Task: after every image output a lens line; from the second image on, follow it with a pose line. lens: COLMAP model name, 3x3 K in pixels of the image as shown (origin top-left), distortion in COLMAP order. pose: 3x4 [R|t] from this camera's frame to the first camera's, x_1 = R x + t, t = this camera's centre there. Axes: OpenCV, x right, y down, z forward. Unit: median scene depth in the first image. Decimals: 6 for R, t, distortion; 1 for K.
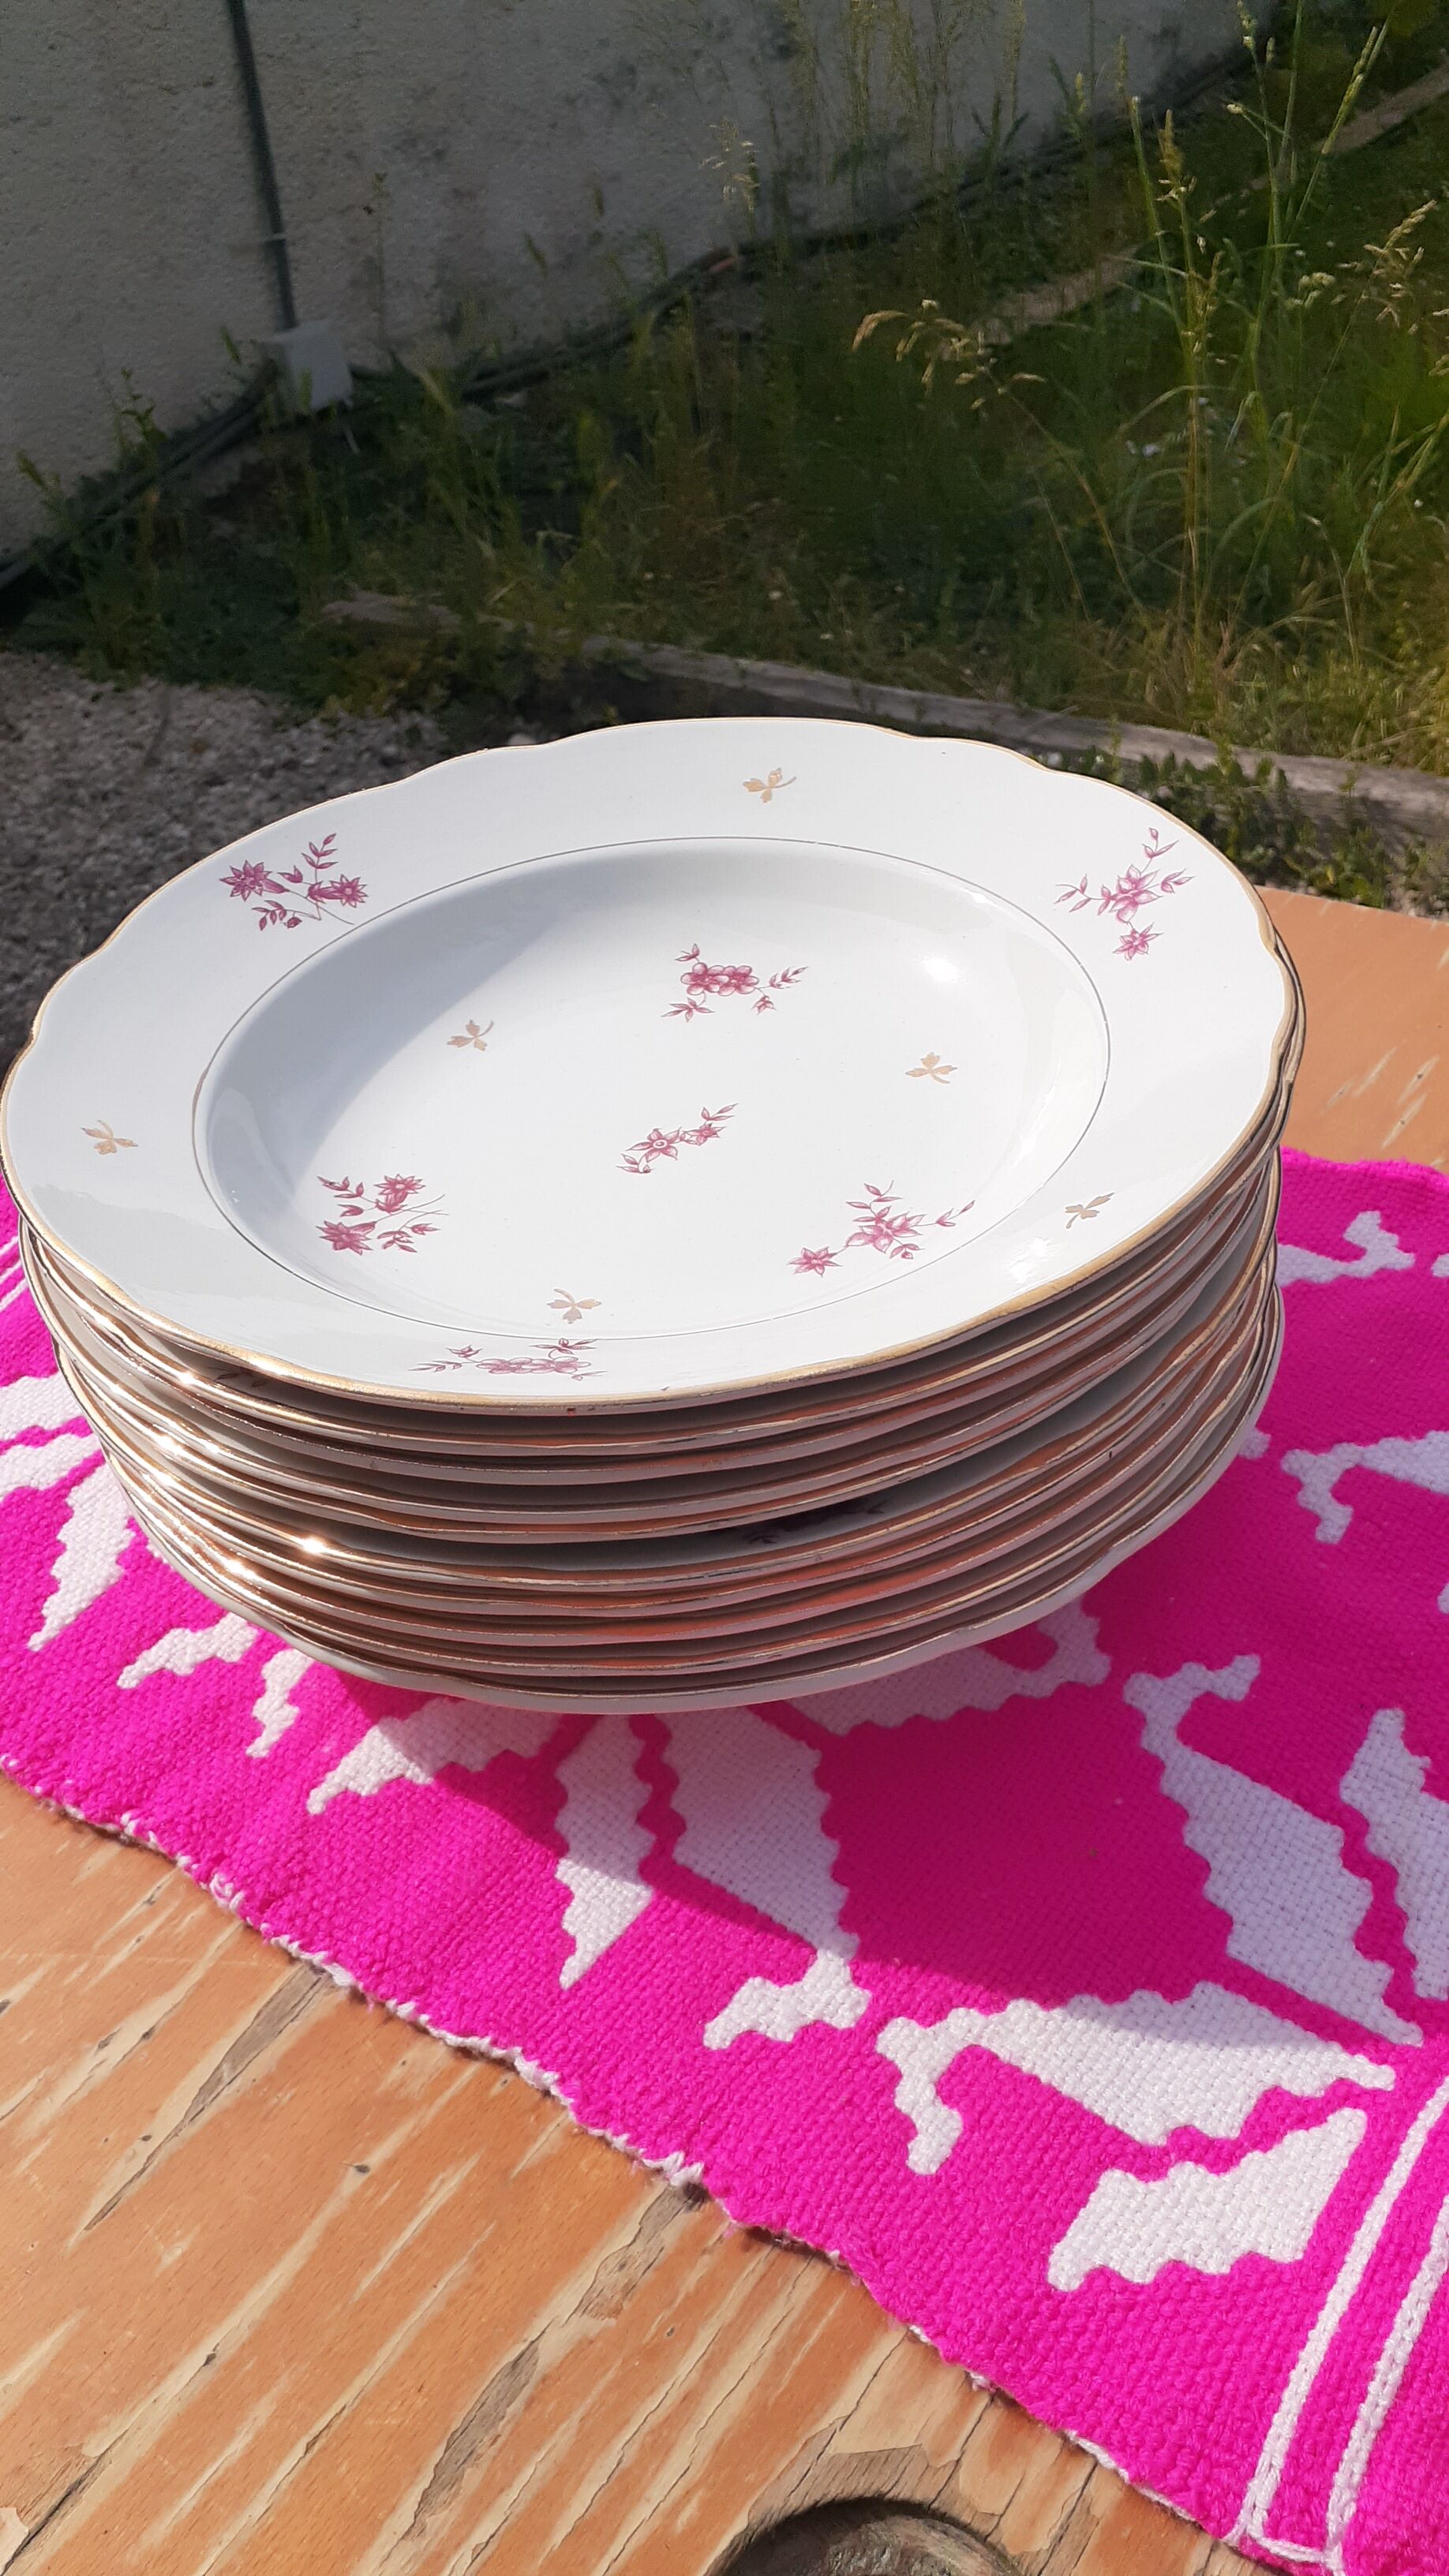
lens RADIAL K [[2019.6, 0, 772.7], [0, 2019.6, 1288.2], [0, 0, 1]] dist [0.002972, 0.001703]
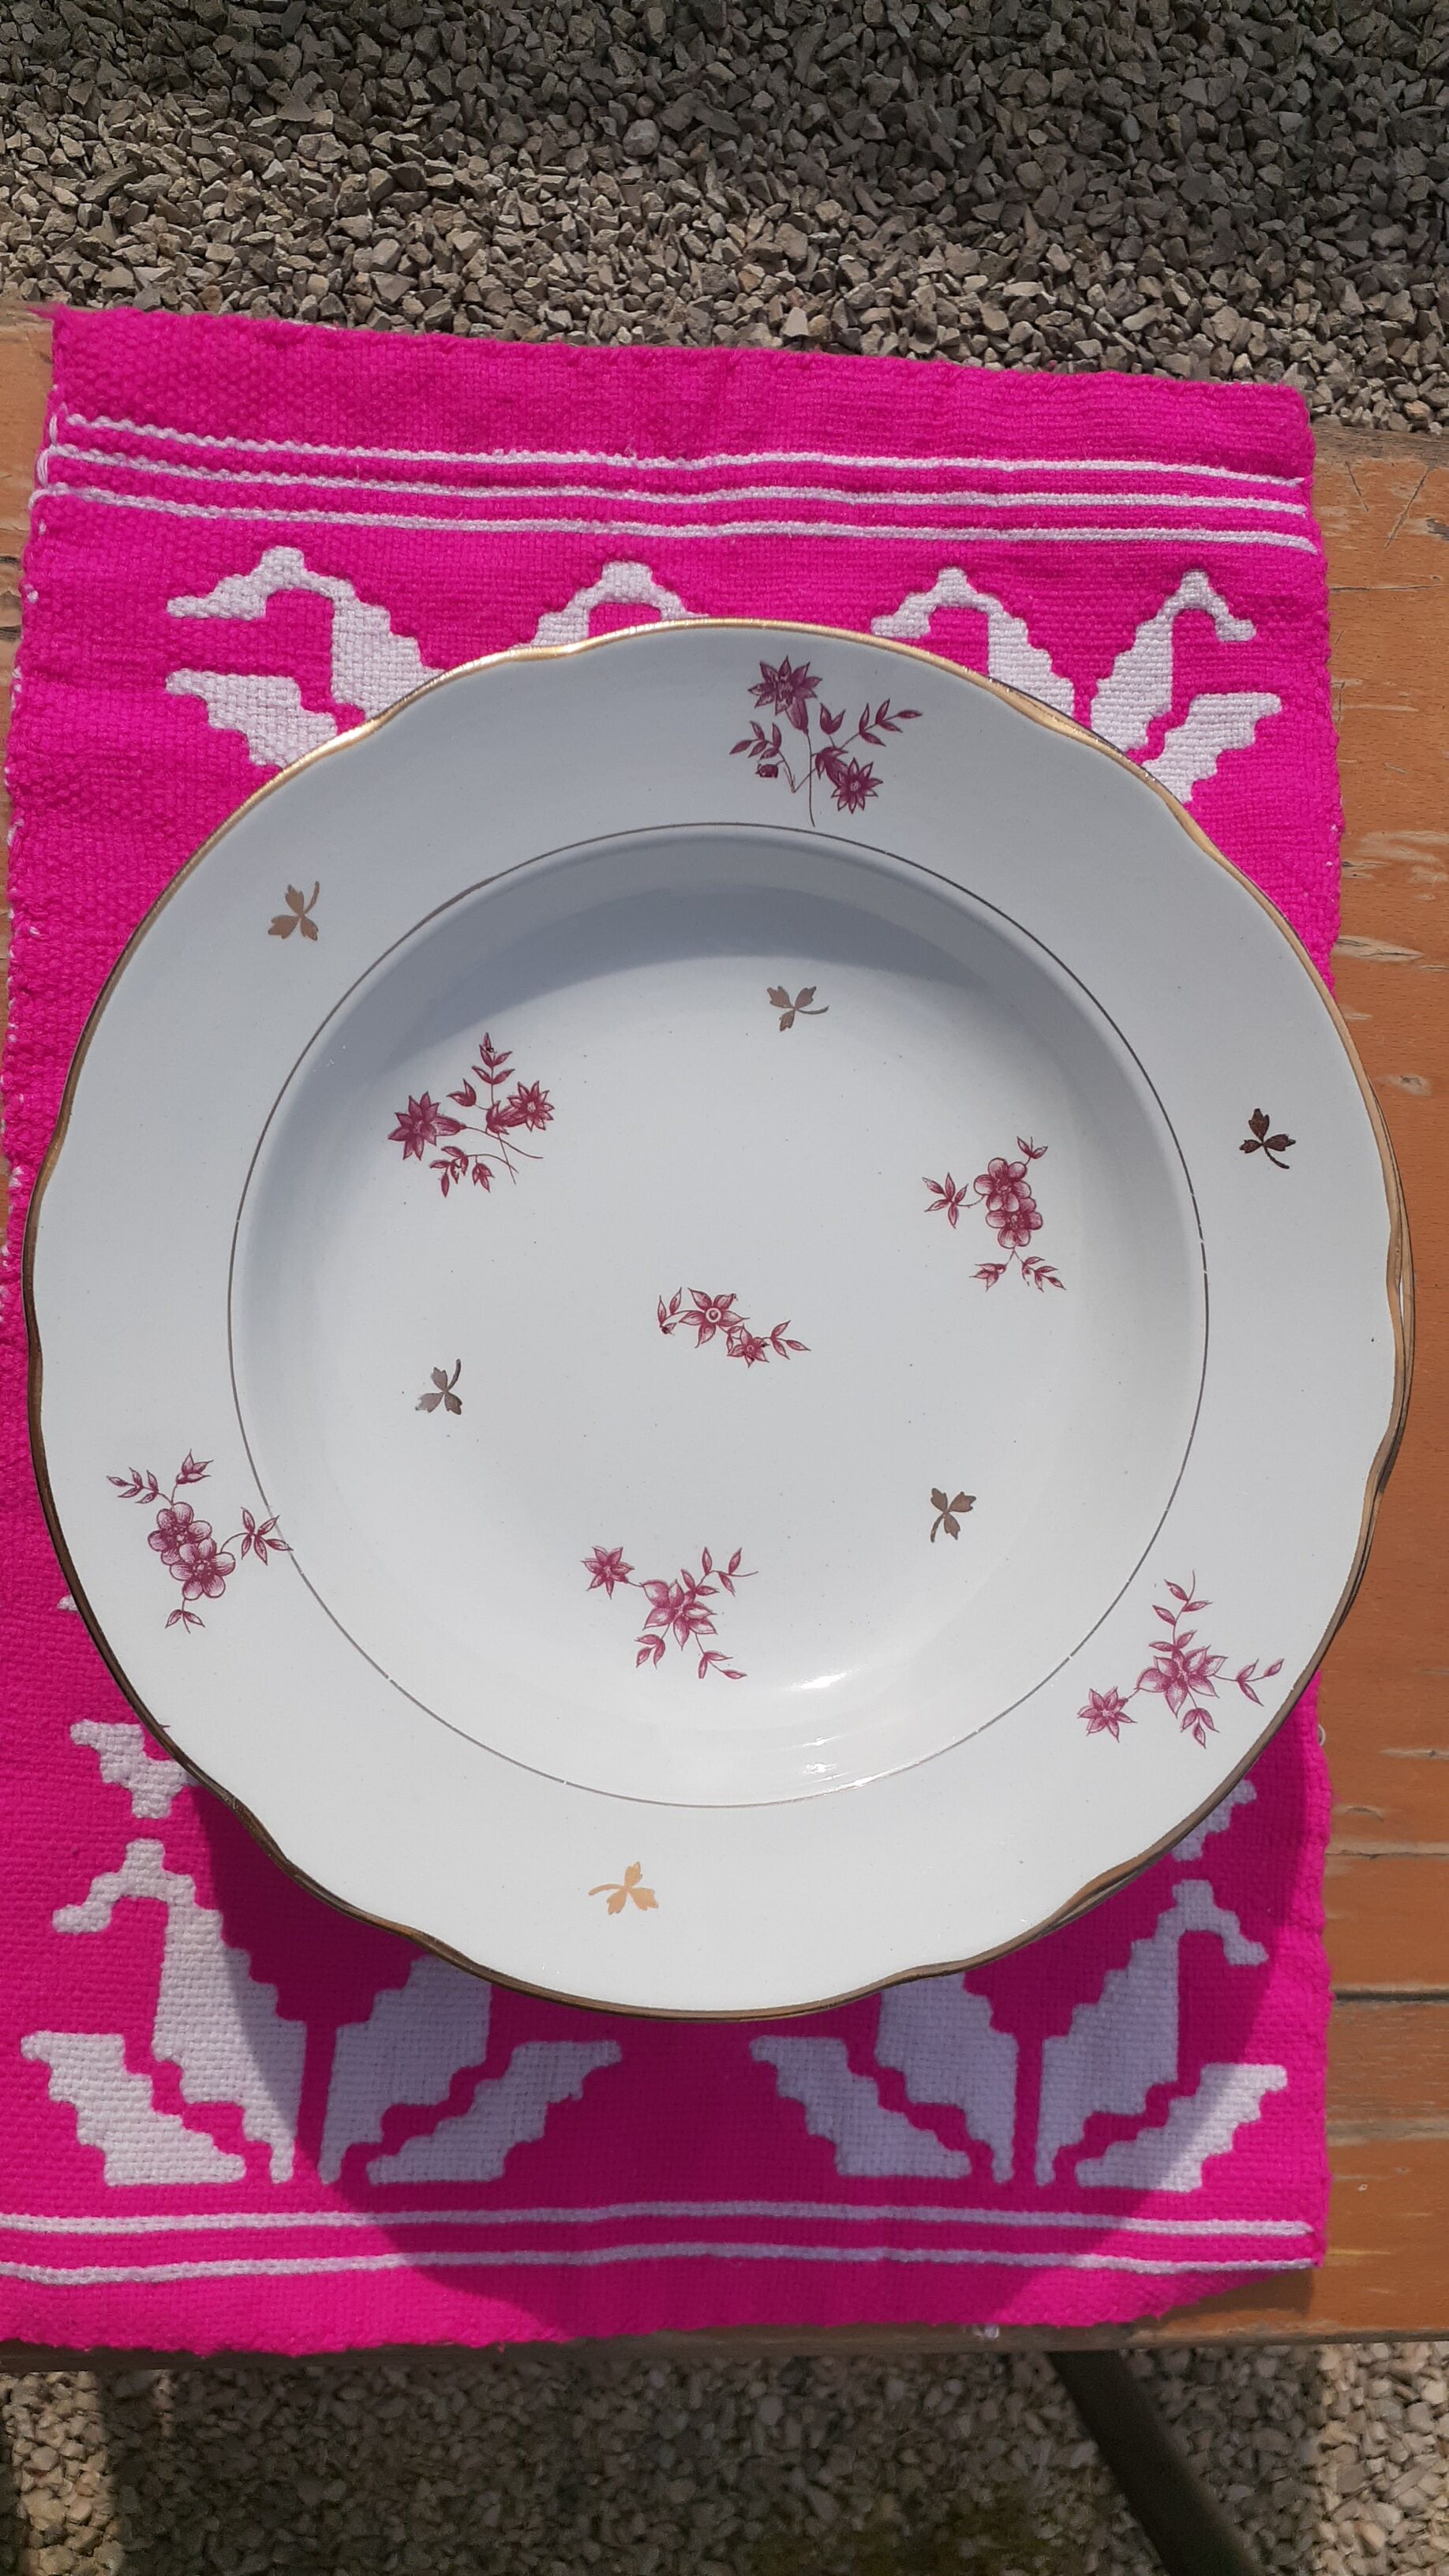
lens RADIAL K [[2019.5, 0, 766.1], [0, 2019.5, 1291.9], [0, 0, 1]] dist [-0.012775, 0.041944]
pose [[0.502674, 0.857154, 0.112278, -0.168263], [-0.661998, 0.298151, 0.687651, -0.784931], [0.555947, -0.419992, 0.717307, 0.359085]]
